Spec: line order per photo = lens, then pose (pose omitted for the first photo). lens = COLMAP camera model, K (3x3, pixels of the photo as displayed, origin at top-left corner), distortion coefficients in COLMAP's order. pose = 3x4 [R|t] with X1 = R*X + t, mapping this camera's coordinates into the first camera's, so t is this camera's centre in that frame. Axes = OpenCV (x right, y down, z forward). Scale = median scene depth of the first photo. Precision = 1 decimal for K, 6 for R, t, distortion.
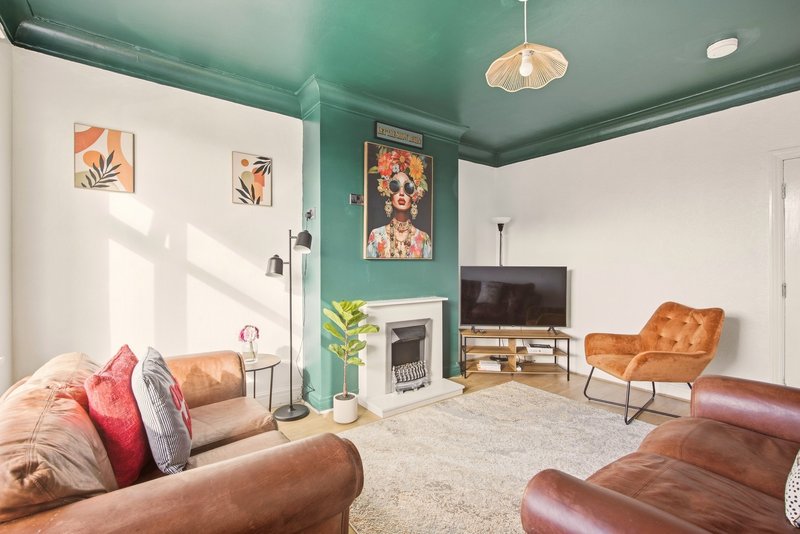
lens RADIAL K [[361.9, 0, 399.8], [0, 361.9, 259.1], [0, 0, 1]] dist [-0.000578, -0.000451]
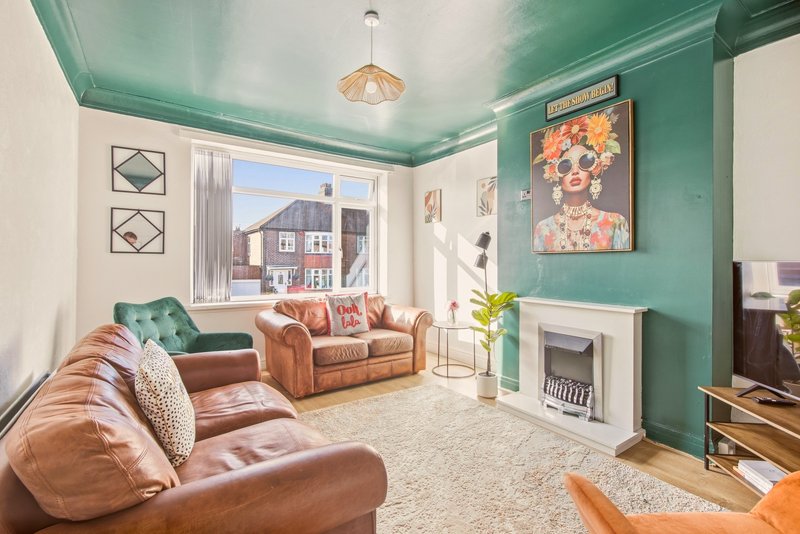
lens RADIAL K [[361.9, 0, 399.8], [0, 361.9, 259.1], [0, 0, 1]] dist [-0.000578, -0.000451]
pose [[-0.035811, -0.010750, -0.999301, 0.845492], [0.005887, 0.999923, -0.010968, 0.022373], [0.999341, -0.006276, -0.035744, 0.645543]]
